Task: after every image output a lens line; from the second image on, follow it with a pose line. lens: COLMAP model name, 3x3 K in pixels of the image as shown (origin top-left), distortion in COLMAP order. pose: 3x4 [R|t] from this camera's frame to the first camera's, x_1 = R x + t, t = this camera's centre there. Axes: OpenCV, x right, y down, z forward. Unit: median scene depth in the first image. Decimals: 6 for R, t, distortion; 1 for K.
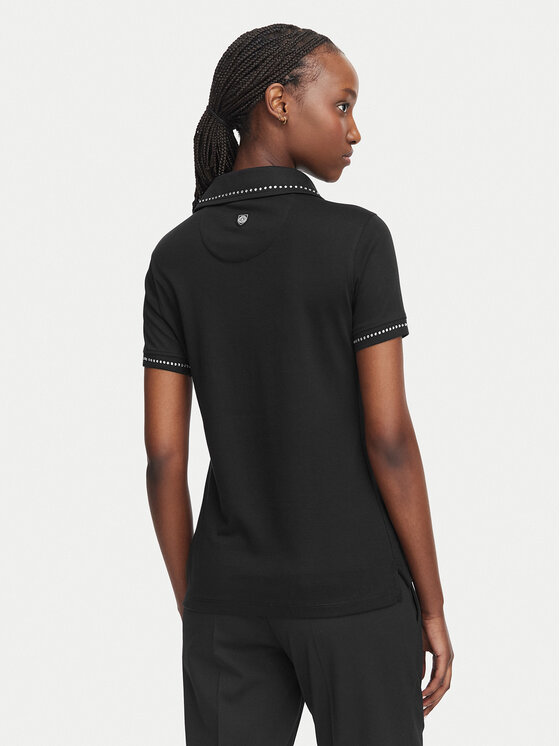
lens RADIAL K [[966.0, 0, 280.0], [0, 966.0, 373.0], [0, 0, 1]] dist [-0.411381, 0.000654]
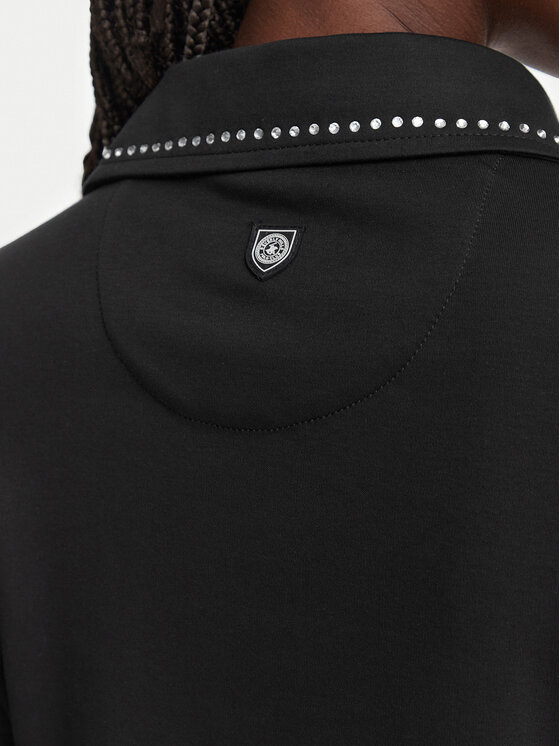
lens RADIAL K [[1477.7, 0, 280.0], [0, 1477.7, 373.0], [0, 0, 1]] dist [-0.001810, -0.004010]
pose [[0.997793, 0.058578, 0.031262, -0.046923], [-0.057555, 0.997807, -0.032676, -0.115796], [-0.033107, 0.030805, 0.998977, 0.617787]]
